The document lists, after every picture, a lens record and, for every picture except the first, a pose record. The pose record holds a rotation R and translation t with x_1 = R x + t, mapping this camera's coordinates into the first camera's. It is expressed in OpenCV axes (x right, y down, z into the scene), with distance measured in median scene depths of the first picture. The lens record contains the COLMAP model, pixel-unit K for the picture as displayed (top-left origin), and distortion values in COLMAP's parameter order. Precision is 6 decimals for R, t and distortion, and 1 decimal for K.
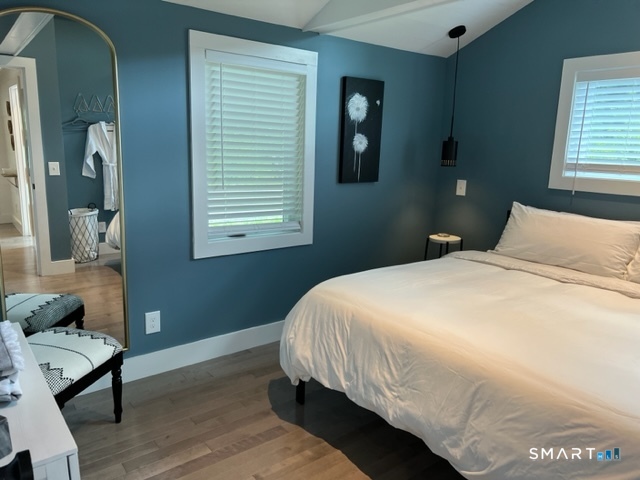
lens RADIAL K [[480.6, 0, 320.0], [0, 480.6, 238.6], [0, 0, 1]] dist [0.014060, -0.012143]
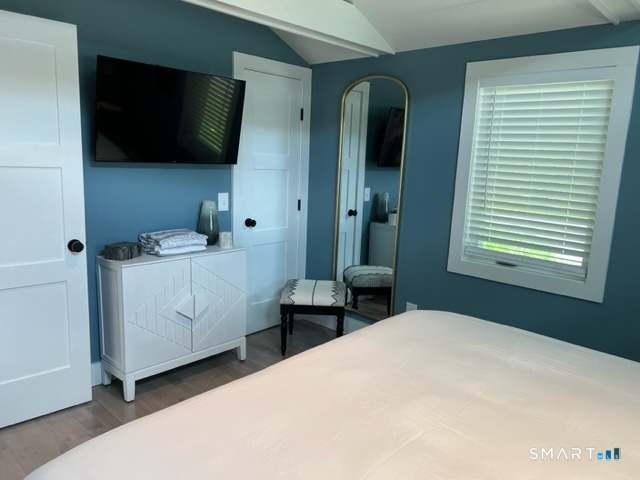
lens RADIAL K [[480.6, 0, 319.9], [0, 480.6, 241.5], [0, 0, 1]] dist [0.014060, -0.012143]
pose [[0.154178, 0.148457, -0.976826, 0.482420], [-0.225505, 0.967841, 0.111499, -0.050473], [0.961965, 0.203089, 0.182697, 0.331083]]
